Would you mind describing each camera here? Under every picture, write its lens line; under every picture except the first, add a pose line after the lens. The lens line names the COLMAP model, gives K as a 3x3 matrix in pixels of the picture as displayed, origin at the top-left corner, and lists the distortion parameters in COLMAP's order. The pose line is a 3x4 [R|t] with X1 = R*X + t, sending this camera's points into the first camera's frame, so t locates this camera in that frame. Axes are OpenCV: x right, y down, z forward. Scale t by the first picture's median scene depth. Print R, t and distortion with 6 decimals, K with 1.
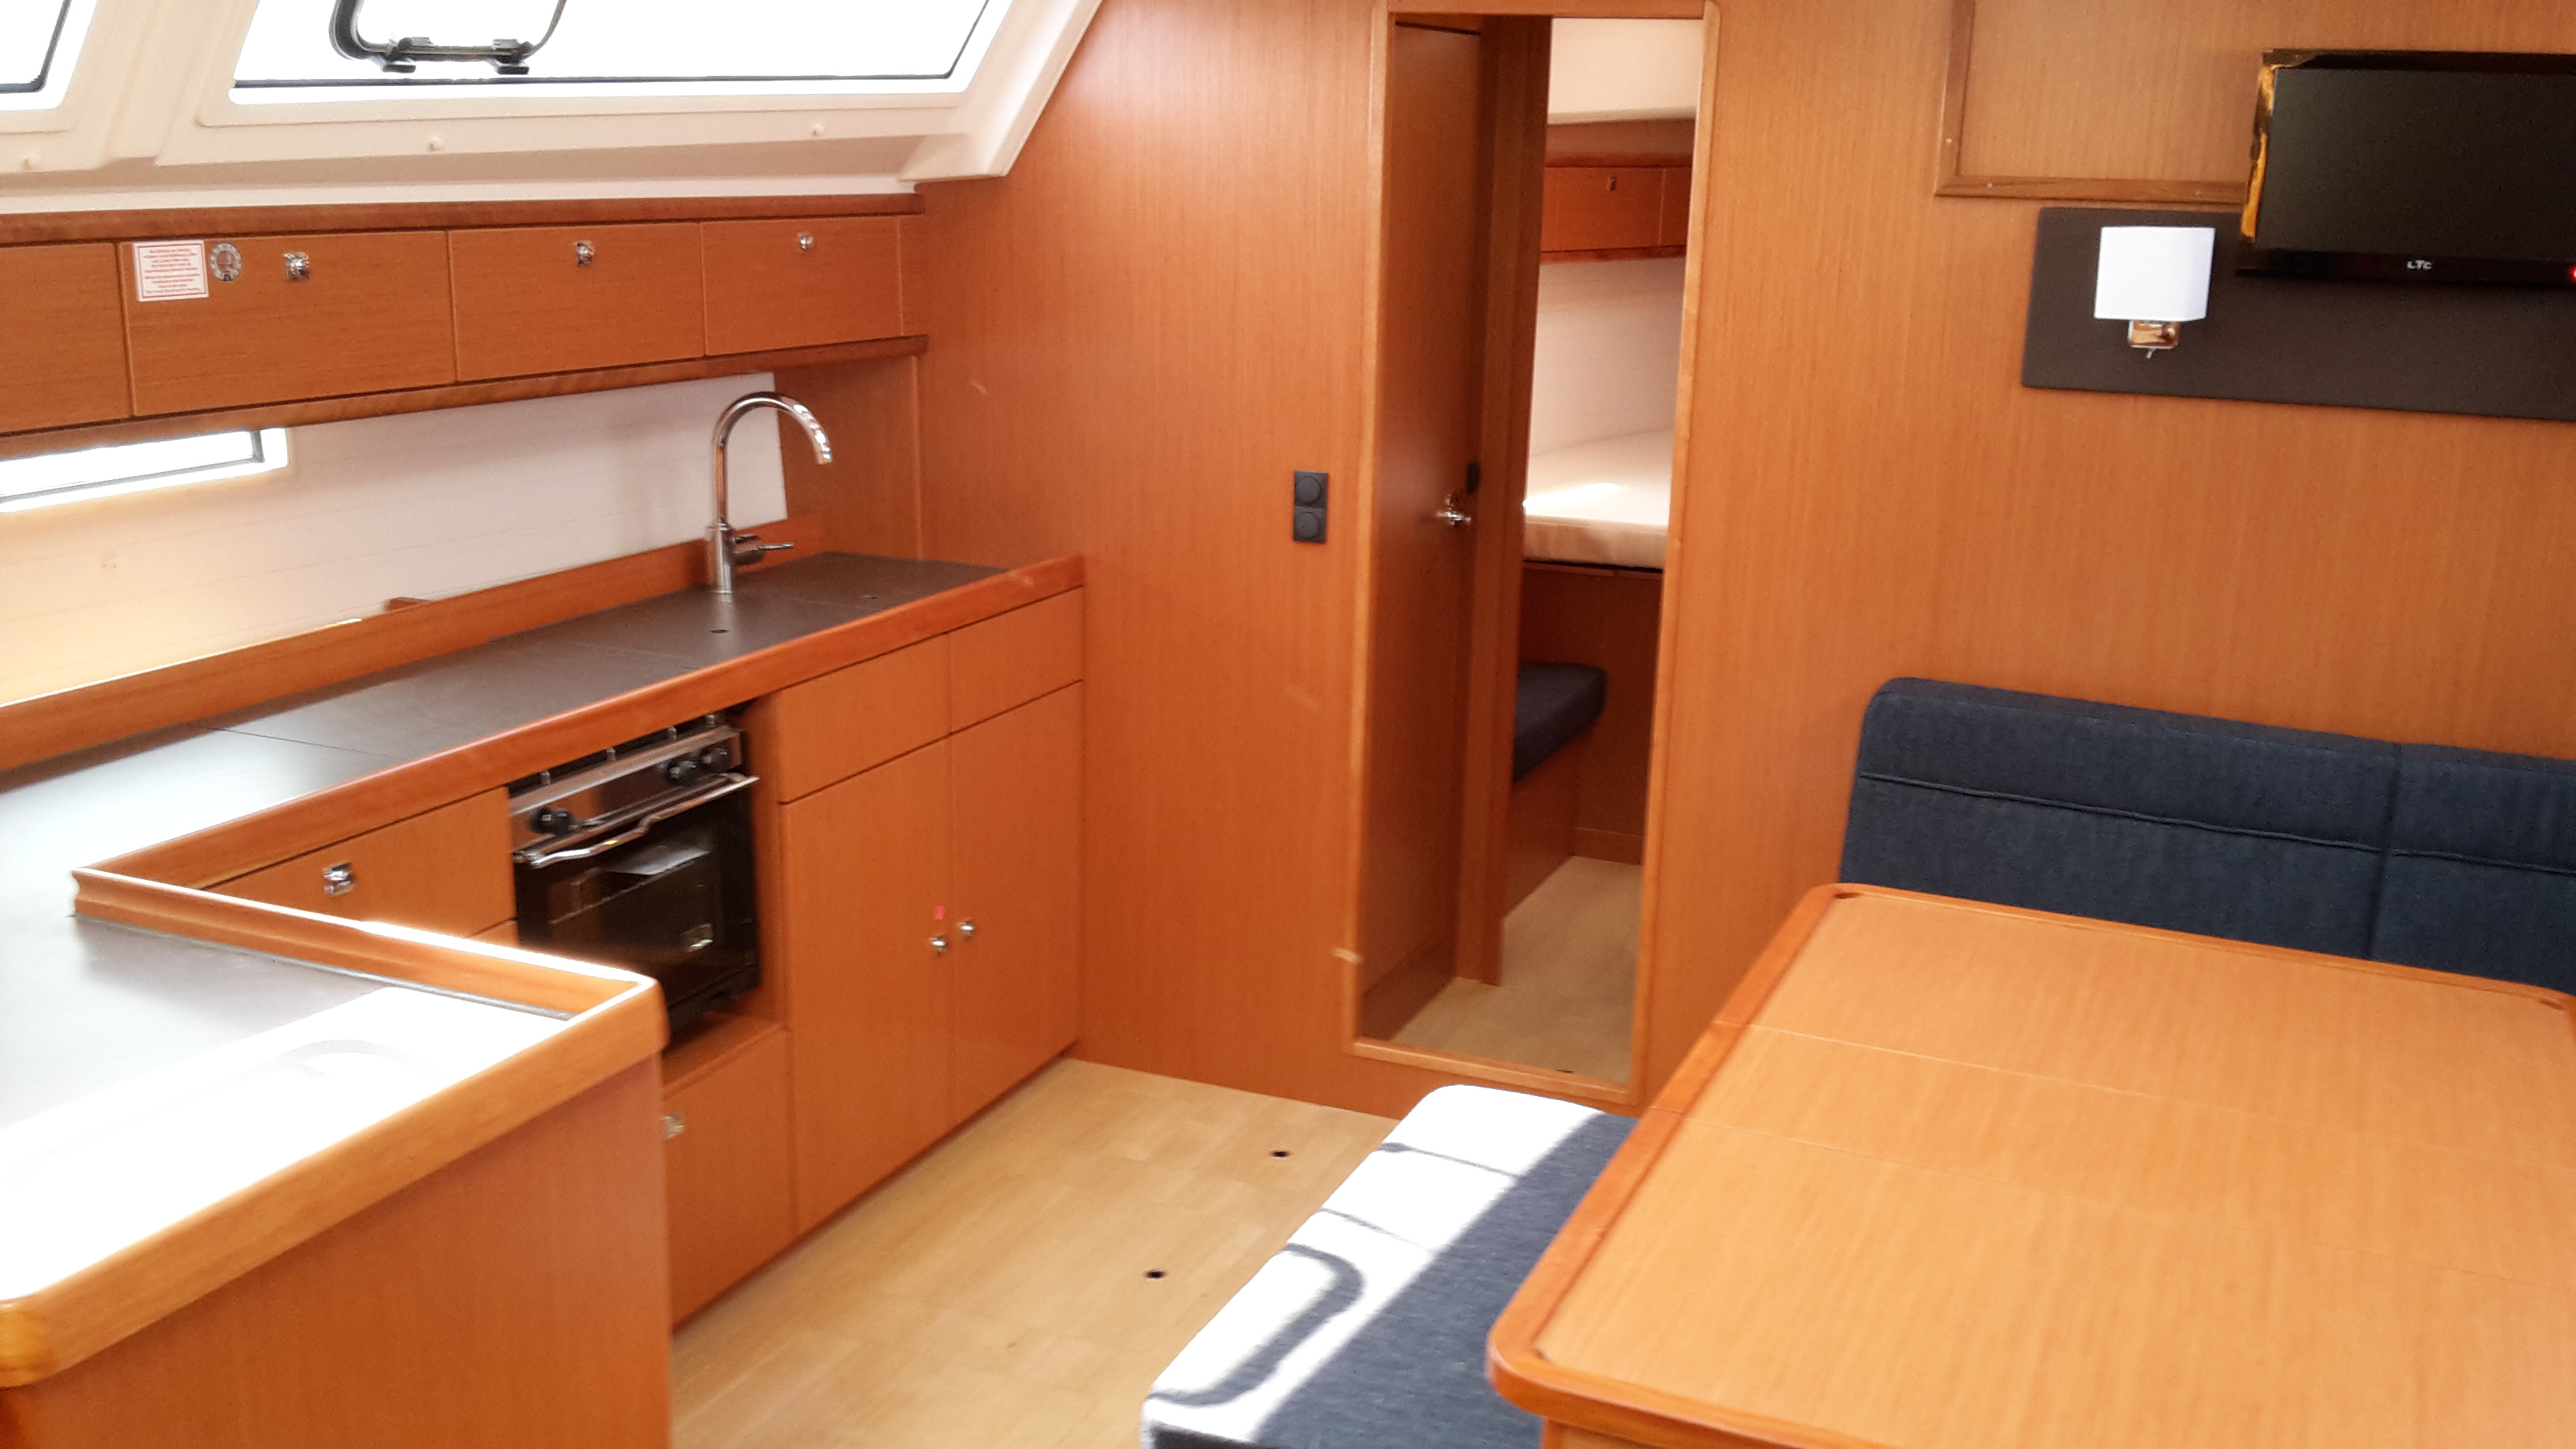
lens RADIAL K [[2340.7, 0, 1348.1], [0, 2340.7, 727.1], [0, 0, 1]] dist [0.114602, -0.231622]
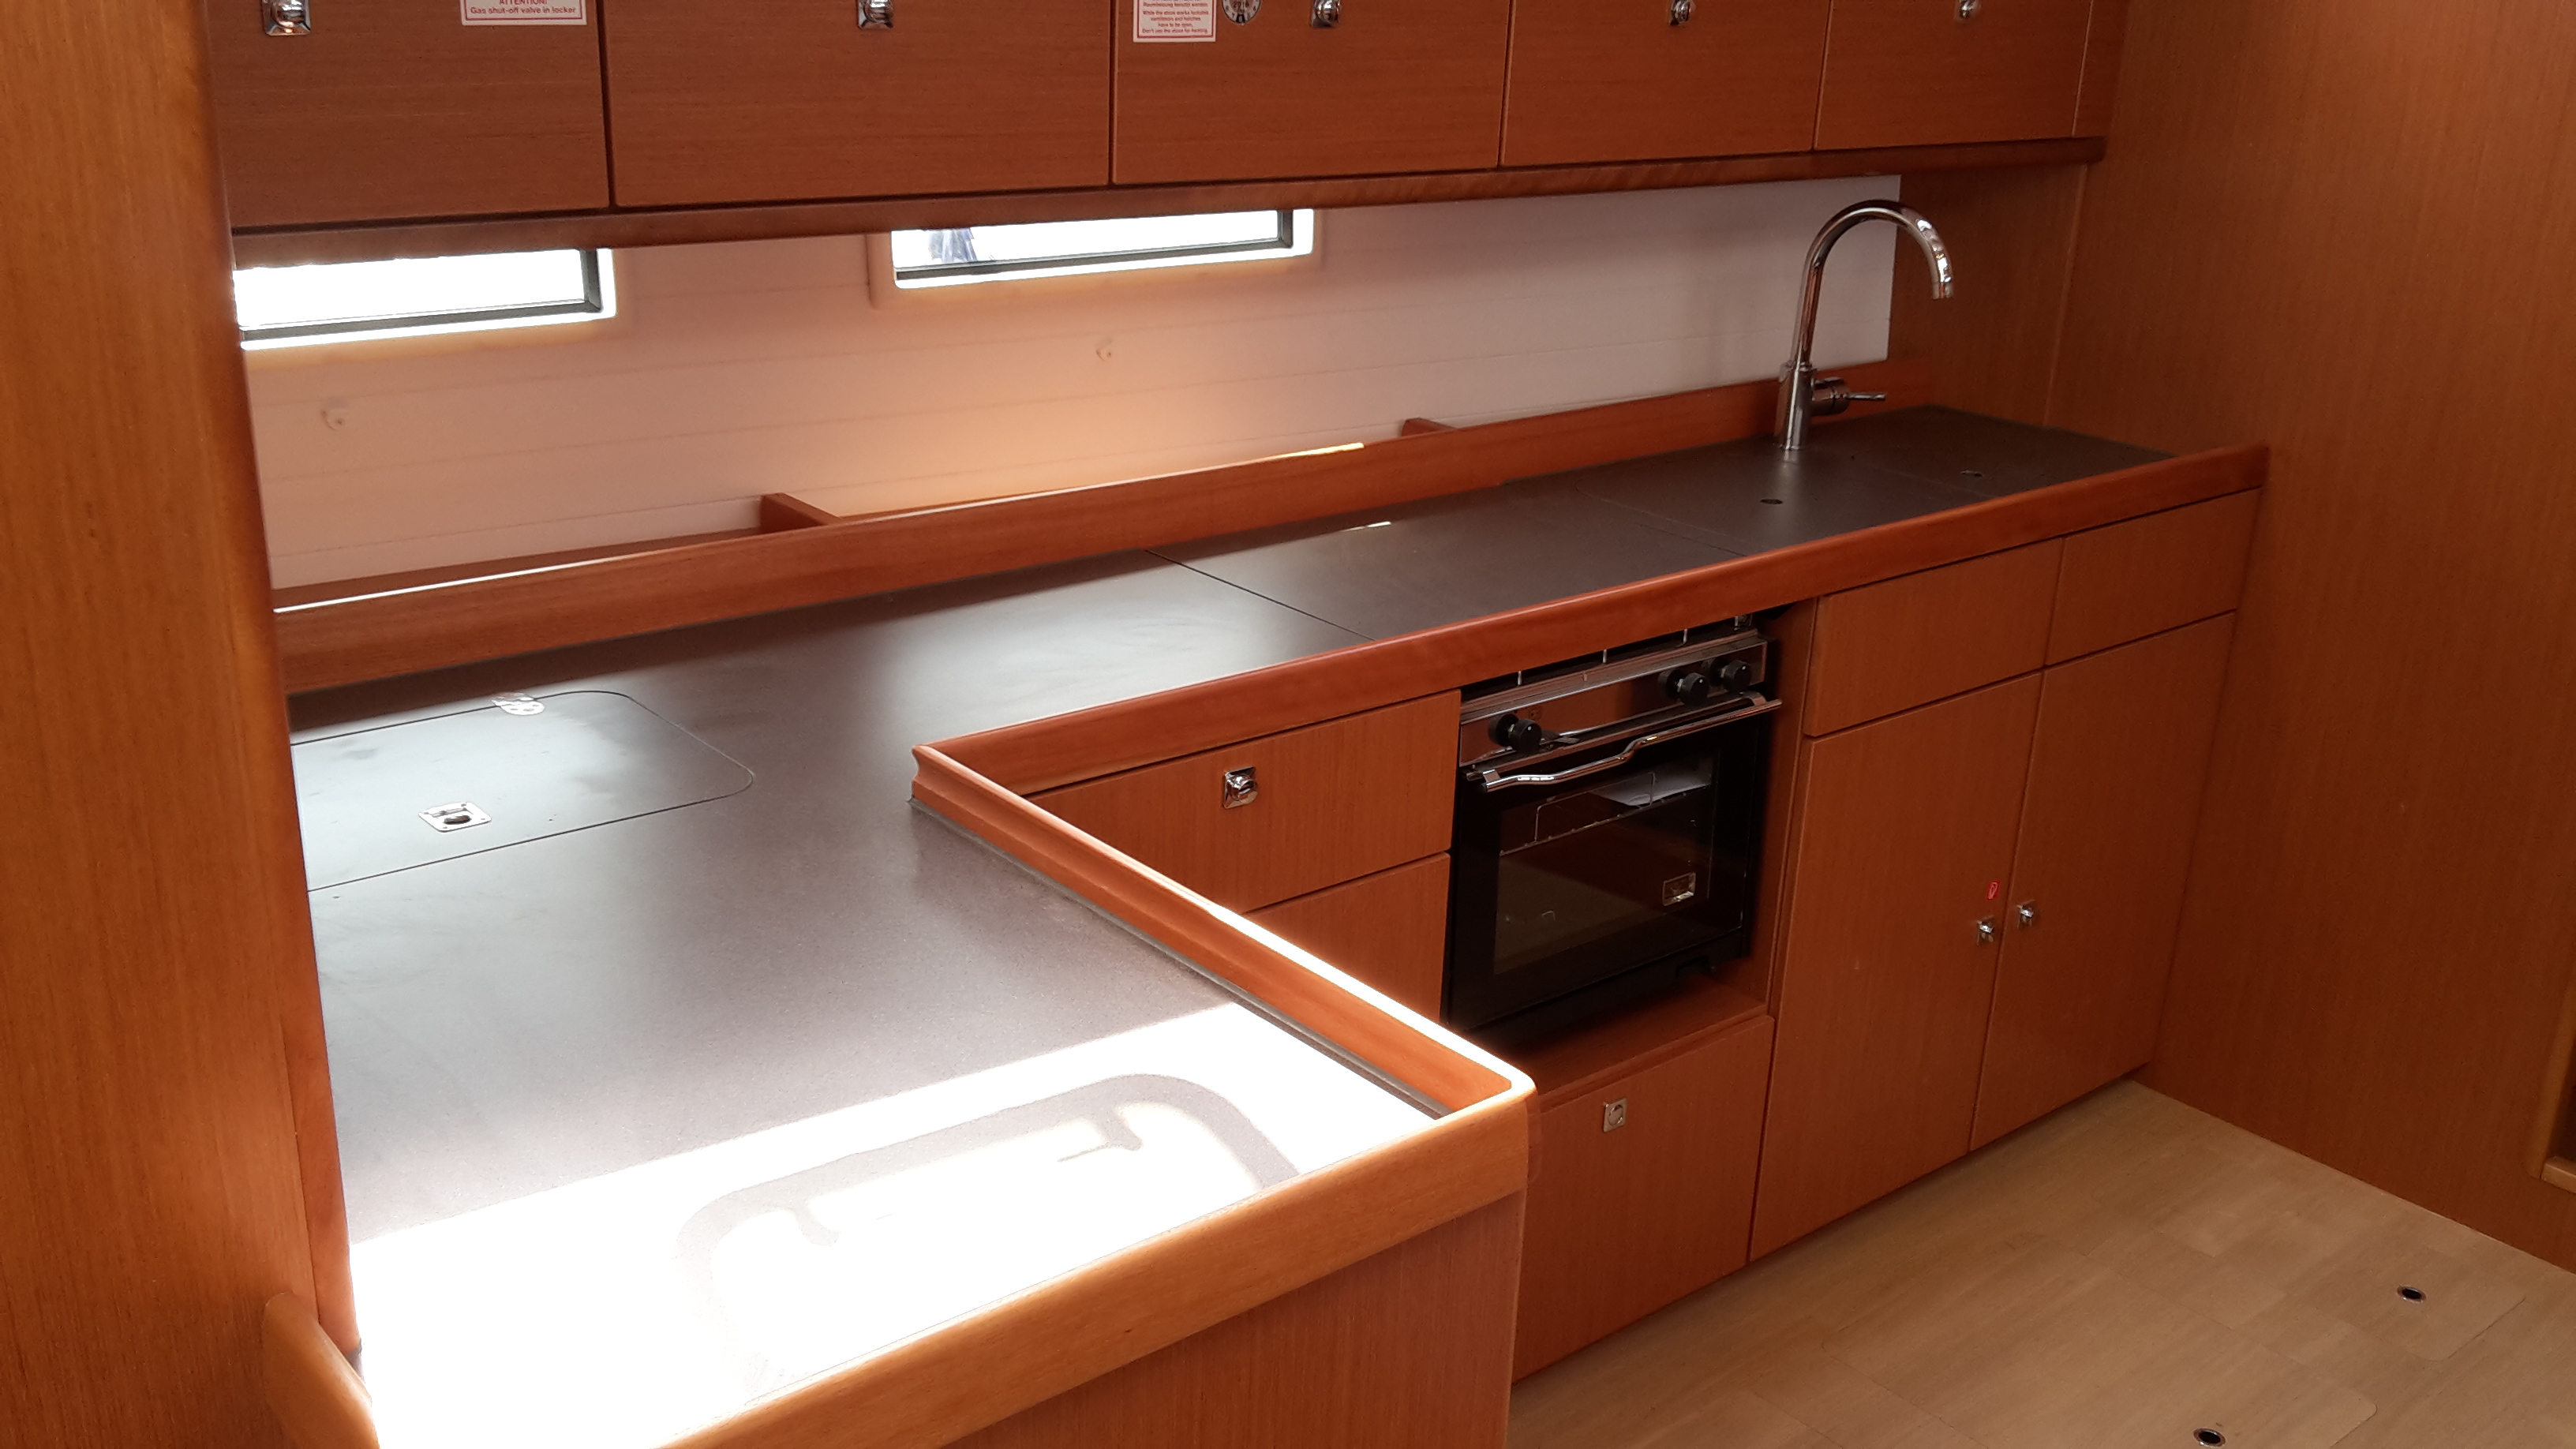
lens RADIAL K [[2340.7, 0, 1348.1], [0, 2340.7, 727.1], [0, 0, 1]] dist [0.114602, -0.231622]
pose [[0.887737, 0.168205, -0.428520, -0.041209], [-0.132608, 0.984837, 0.111858, -0.036618], [0.440837, -0.042475, 0.896581, 0.226120]]
